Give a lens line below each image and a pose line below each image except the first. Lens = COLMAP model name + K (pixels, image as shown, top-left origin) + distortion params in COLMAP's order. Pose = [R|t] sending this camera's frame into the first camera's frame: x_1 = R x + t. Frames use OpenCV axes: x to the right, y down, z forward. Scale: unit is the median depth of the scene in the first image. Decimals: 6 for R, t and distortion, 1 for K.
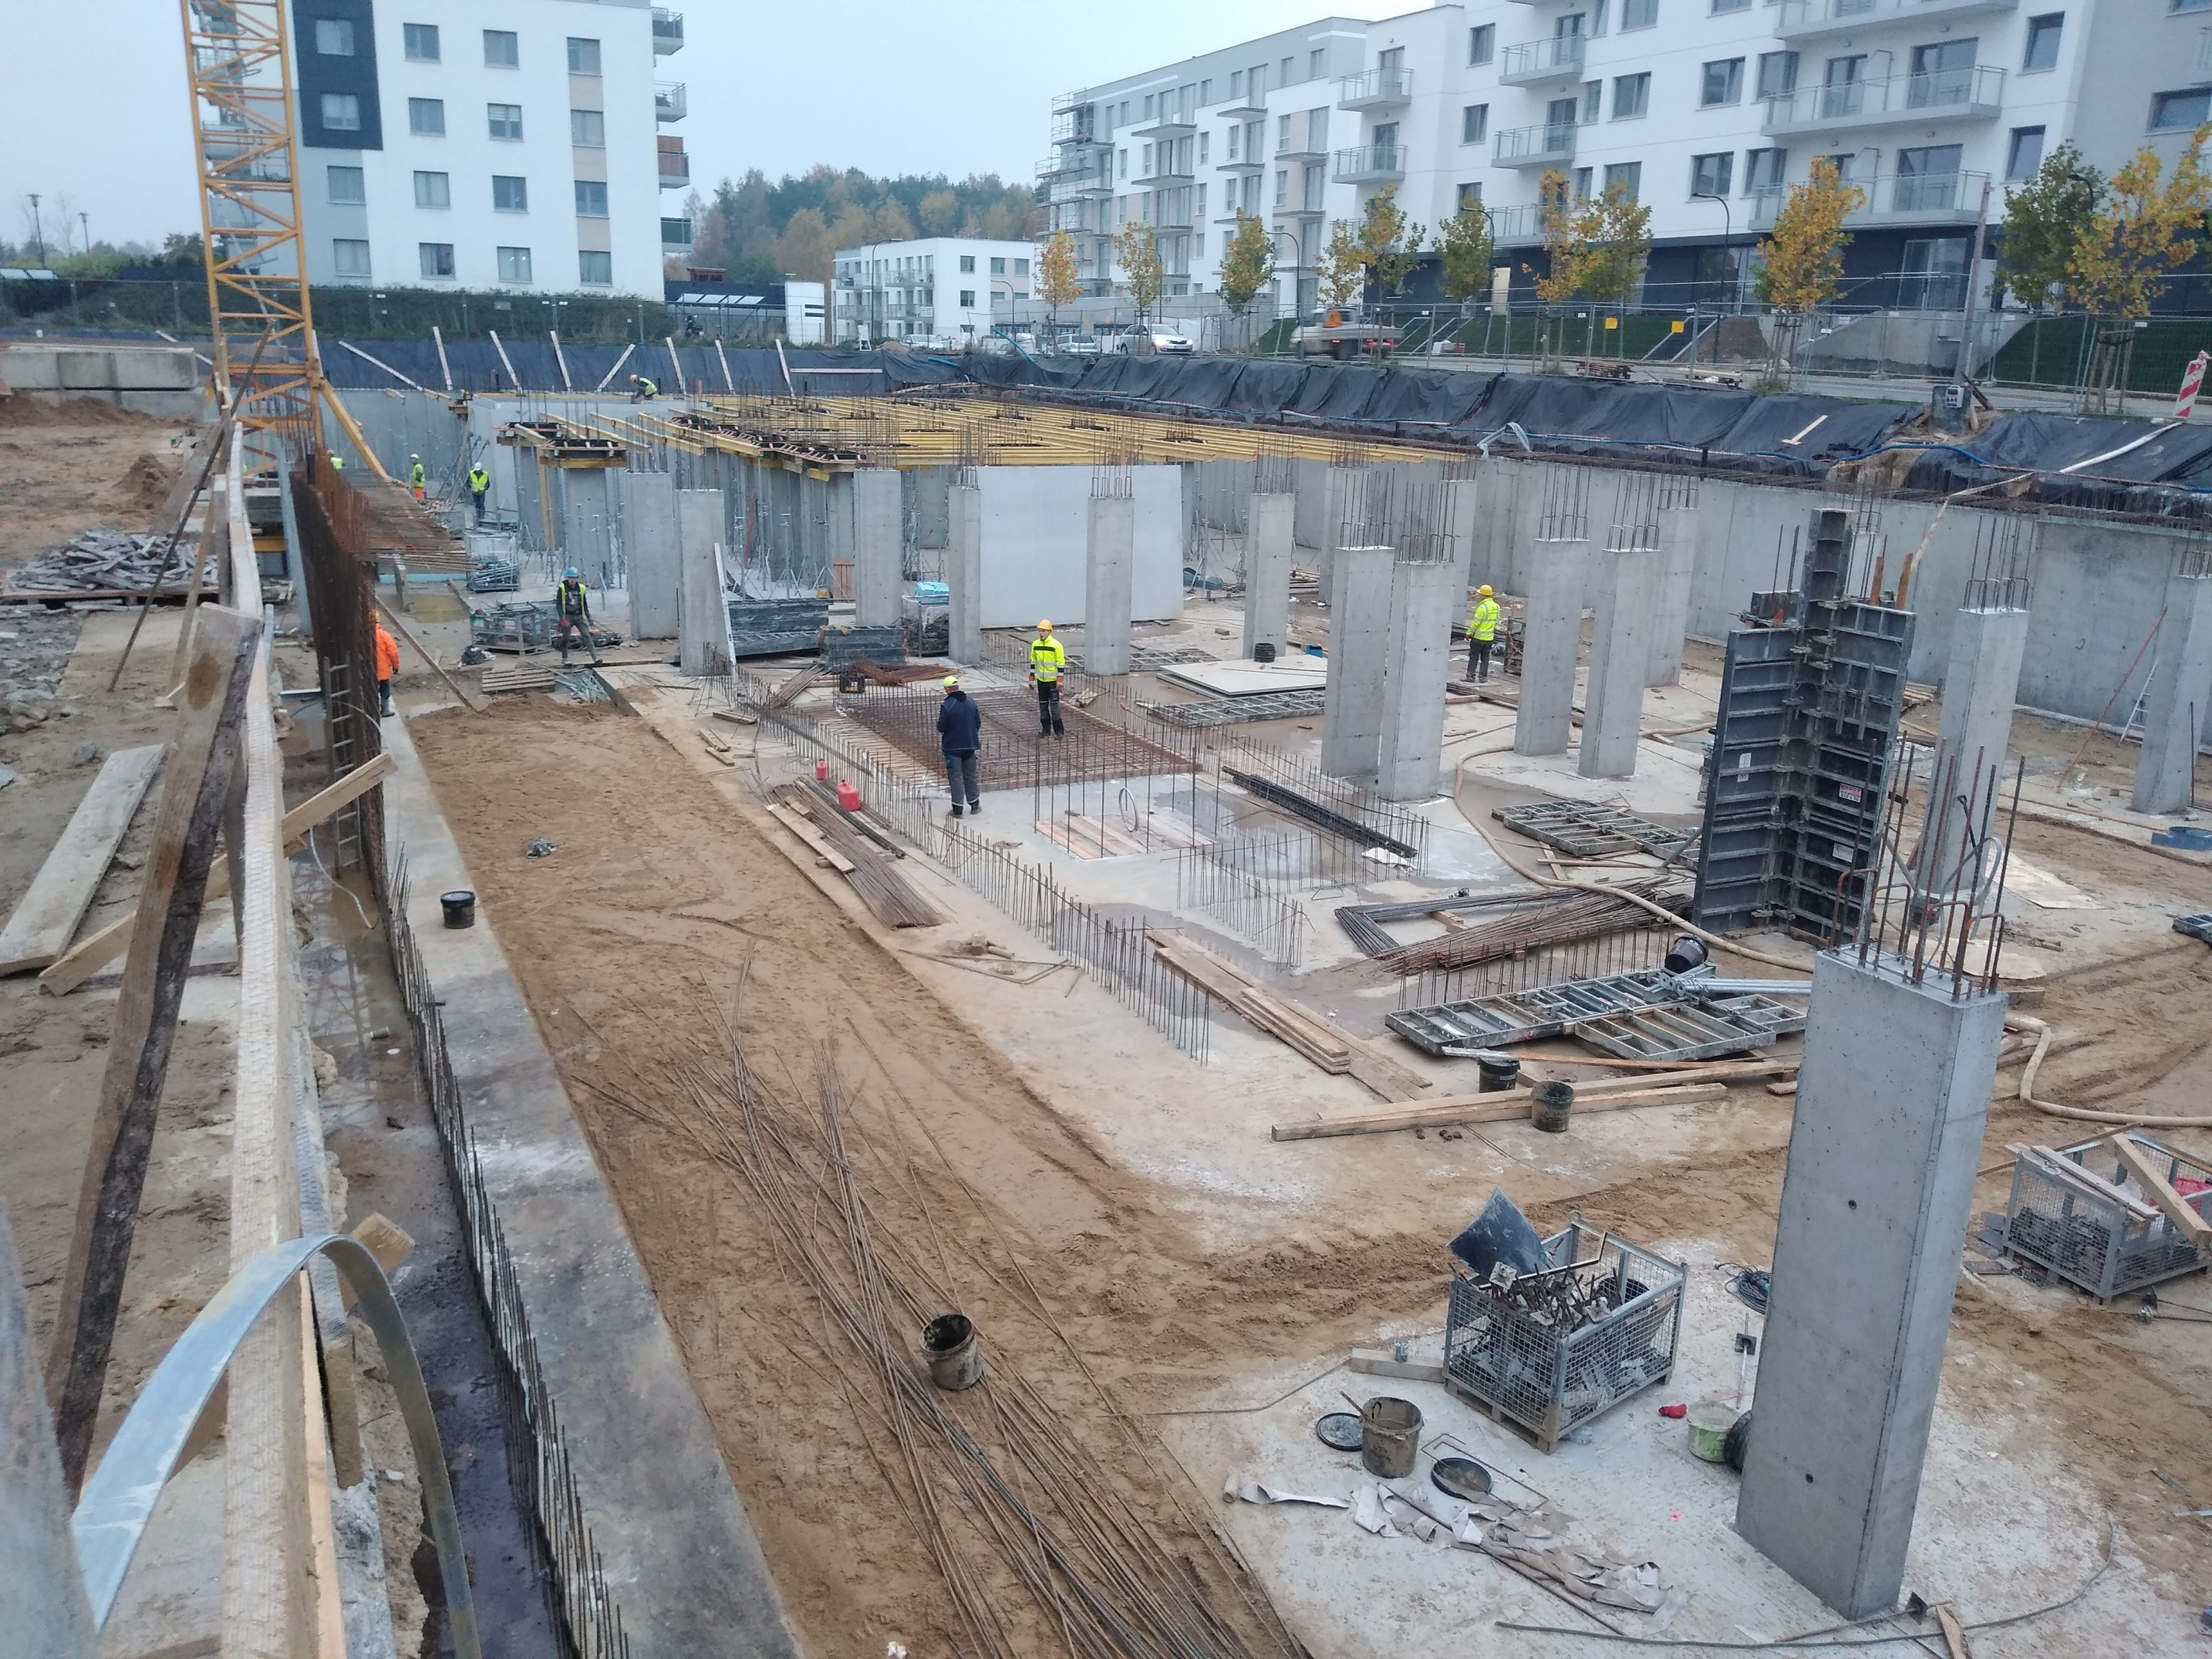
lens RADIAL K [[1711.8, 0, 1092.0], [0, 1711.8, 841.6], [0, 0, 1]] dist [0.079943, -0.114259]
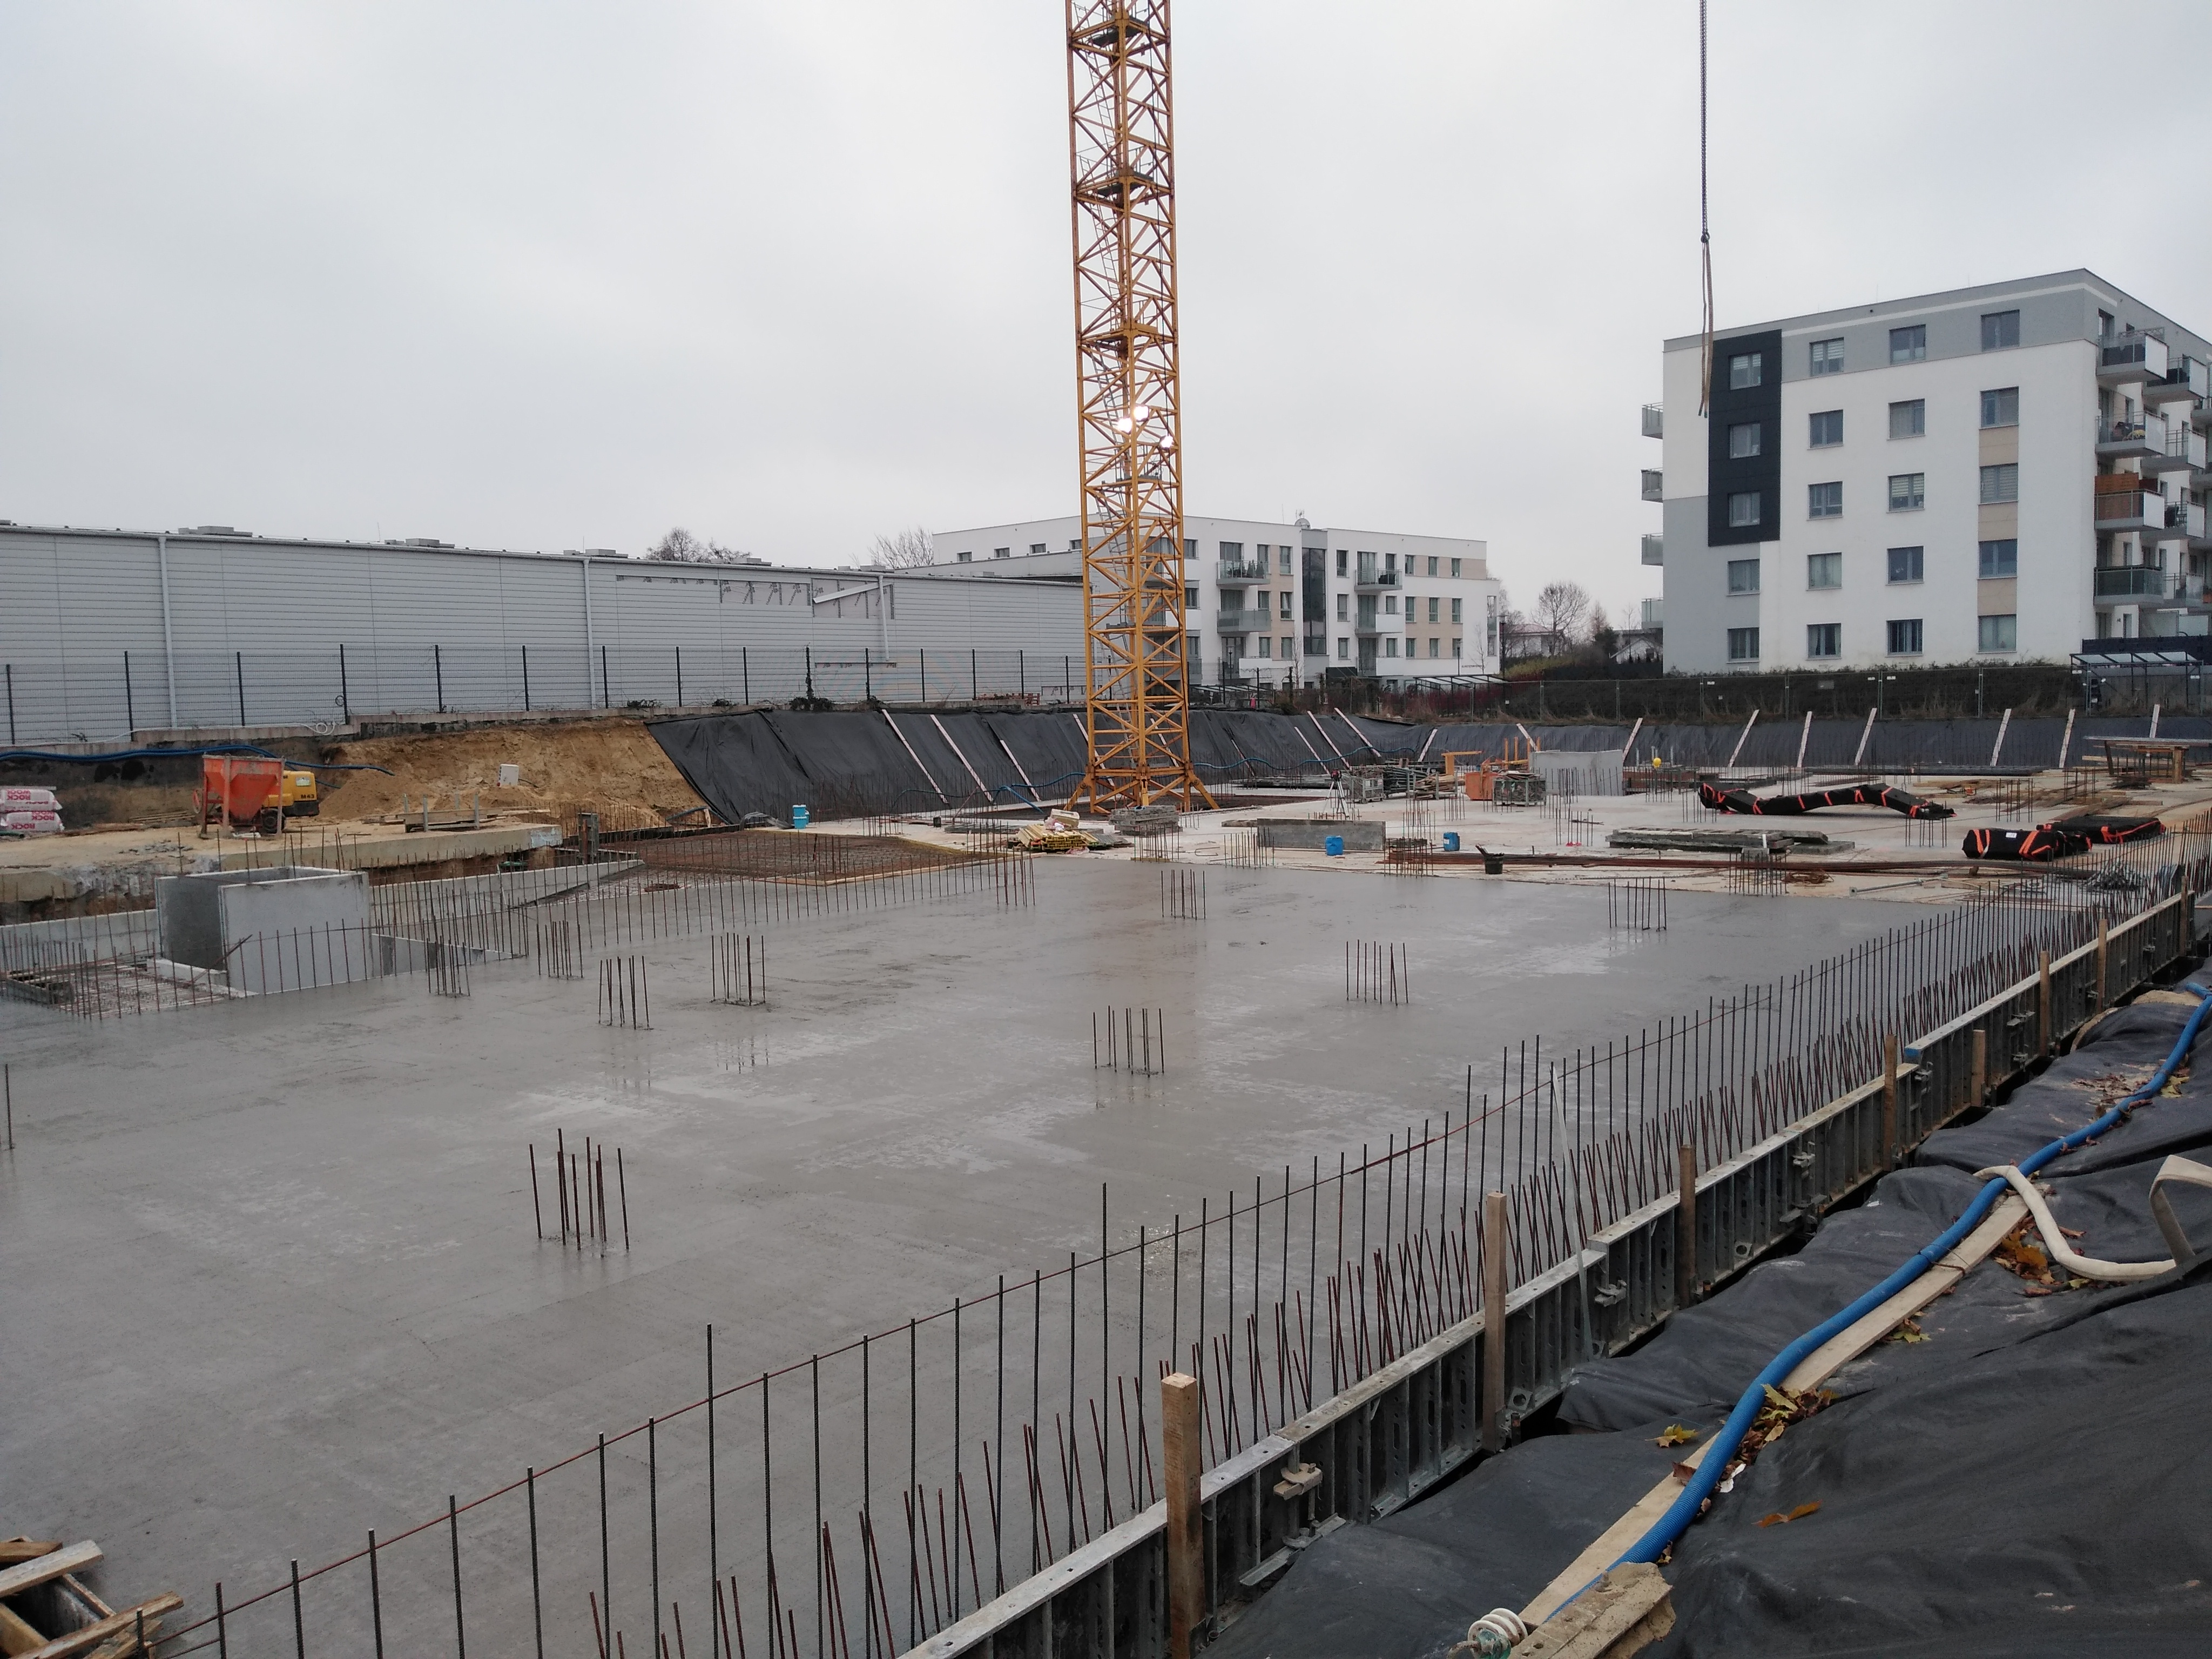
lens RADIAL K [[1711.8, 0, 1108.1], [0, 1711.8, 837.9], [0, 0, 1]] dist [0.079943, -0.114259]
pose [[0.397902, 0.033158, -0.916829, 0.350090], [-0.225161, 0.972312, -0.062554, -0.078829], [0.889369, 0.231324, 0.394351, 0.292270]]
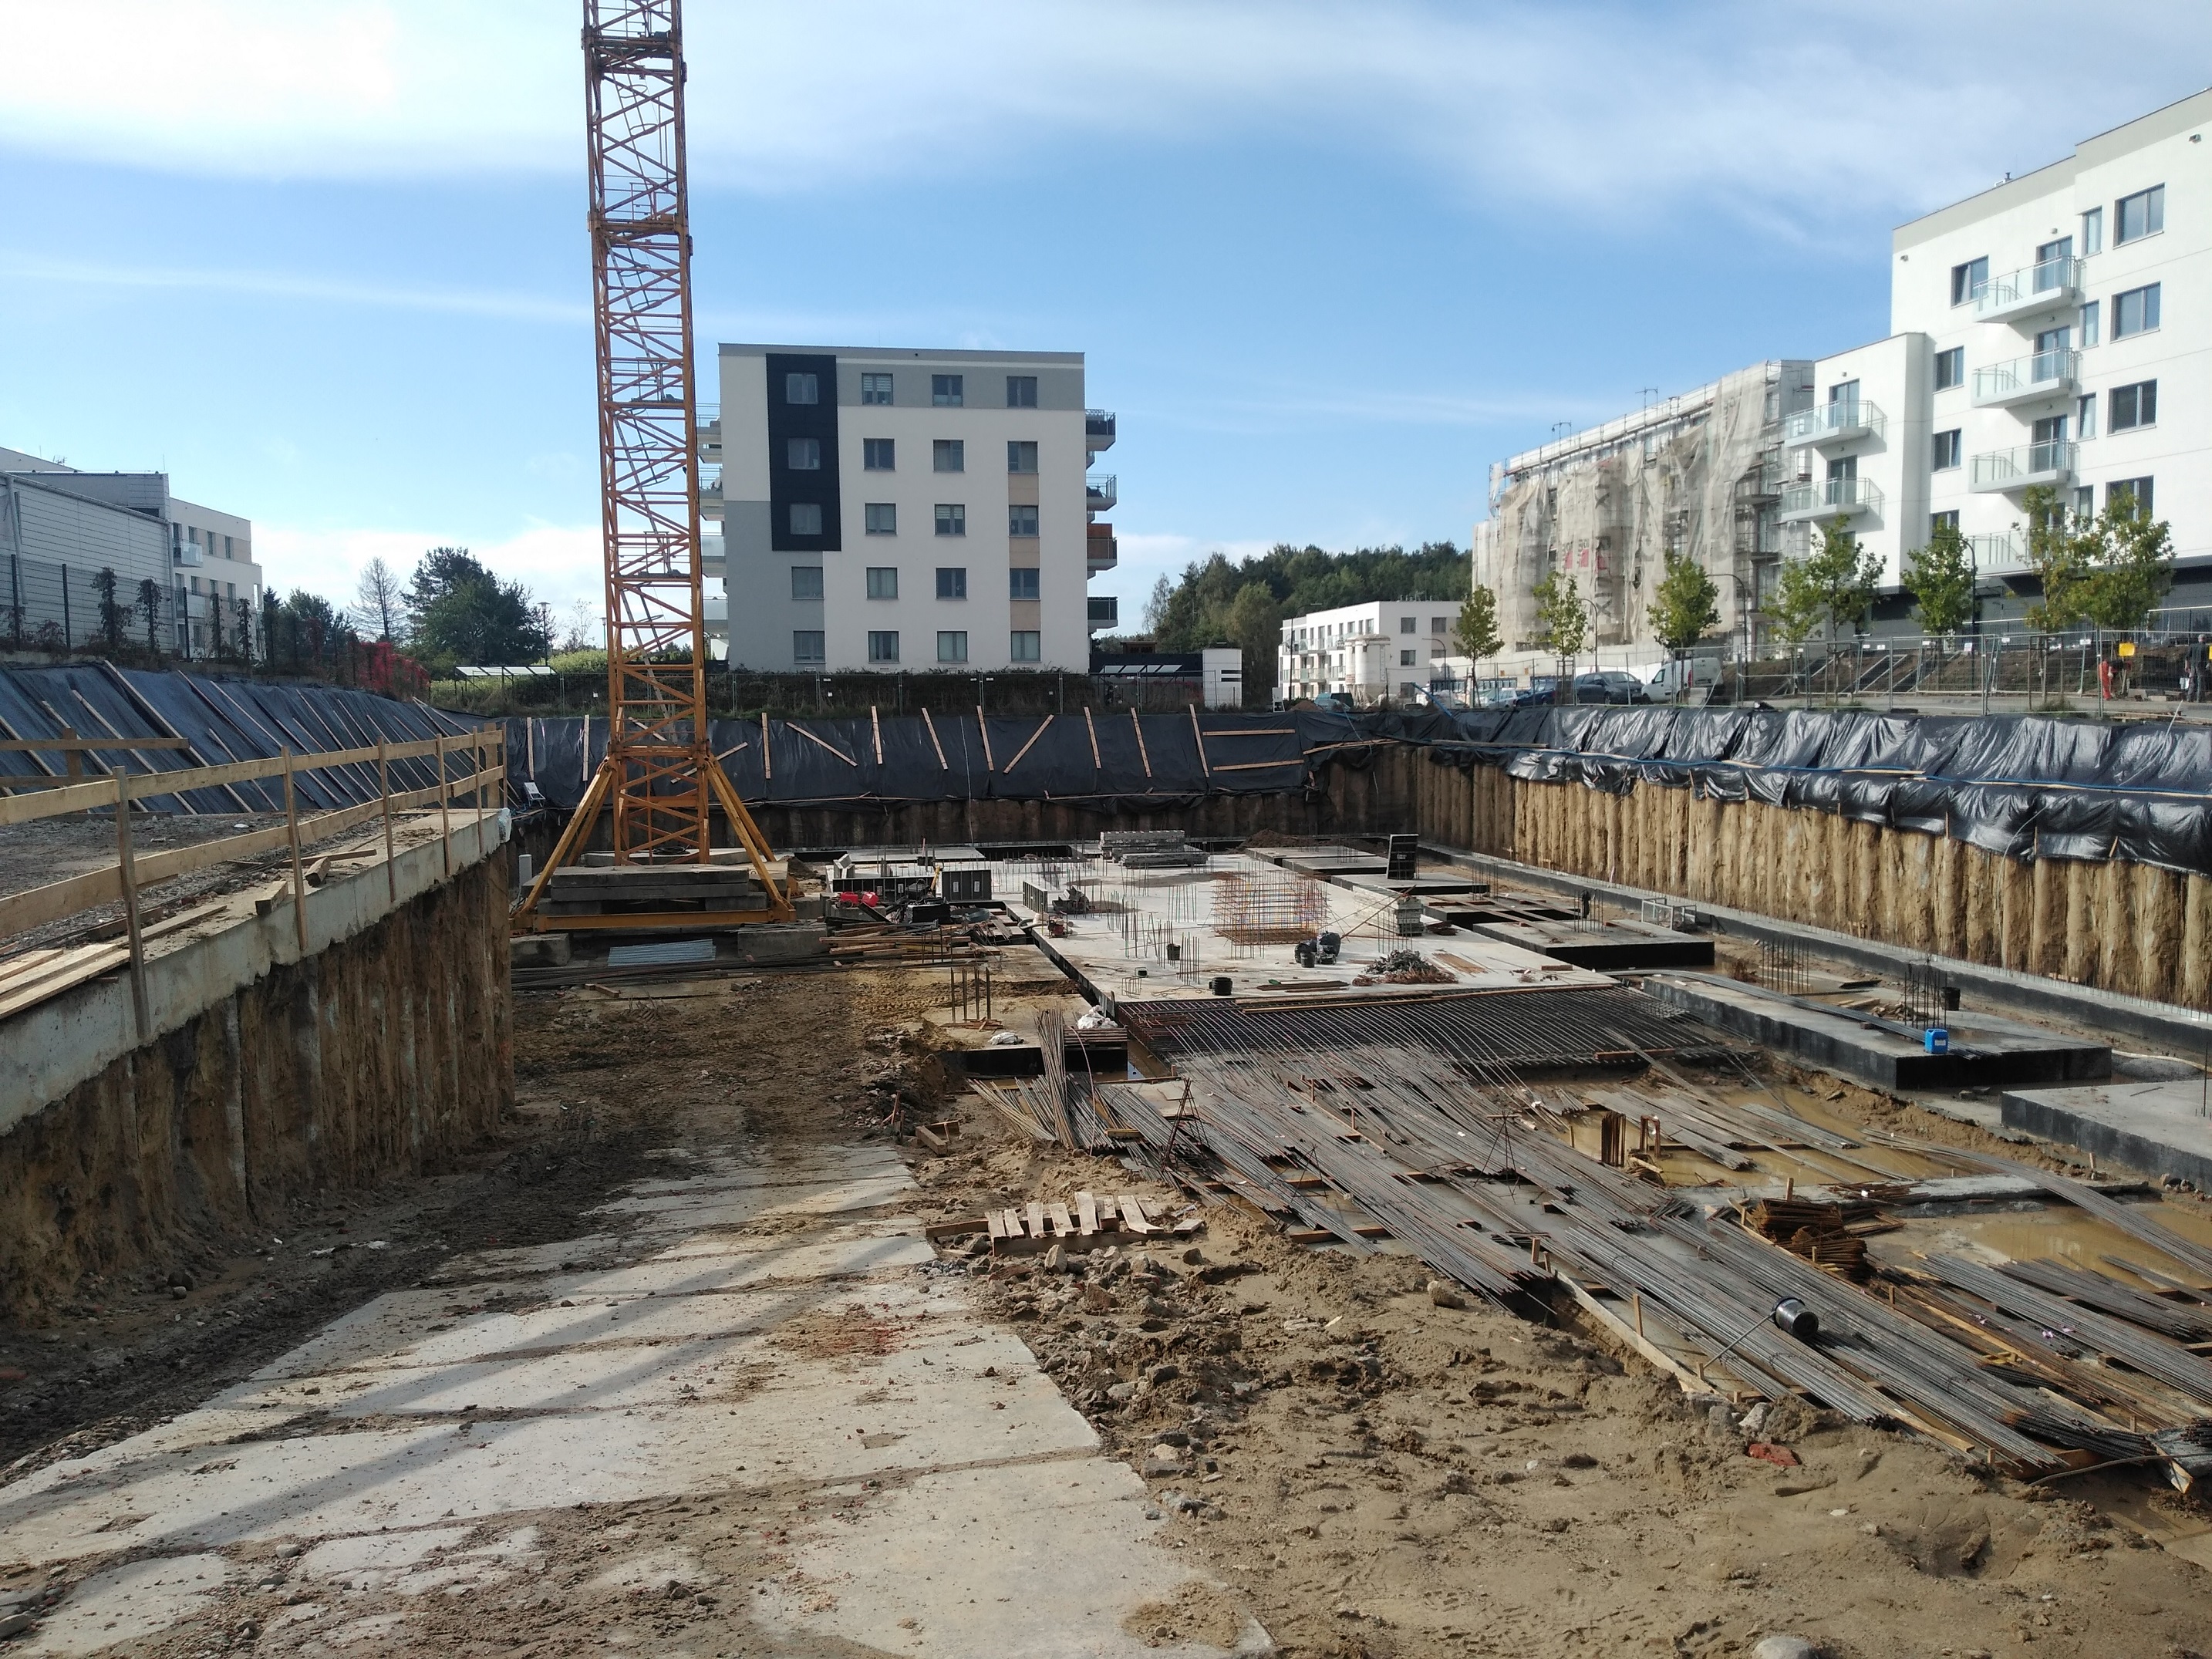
lens RADIAL K [[1711.8, 0, 1088.3], [0, 1711.8, 840.4], [0, 0, 1]] dist [0.079943, -0.114259]
pose [[0.964654, -0.013909, -0.263152, 0.021527], [-0.039283, 0.979858, -0.195793, -0.015447], [0.260575, 0.199210, 0.944678, 0.056758]]
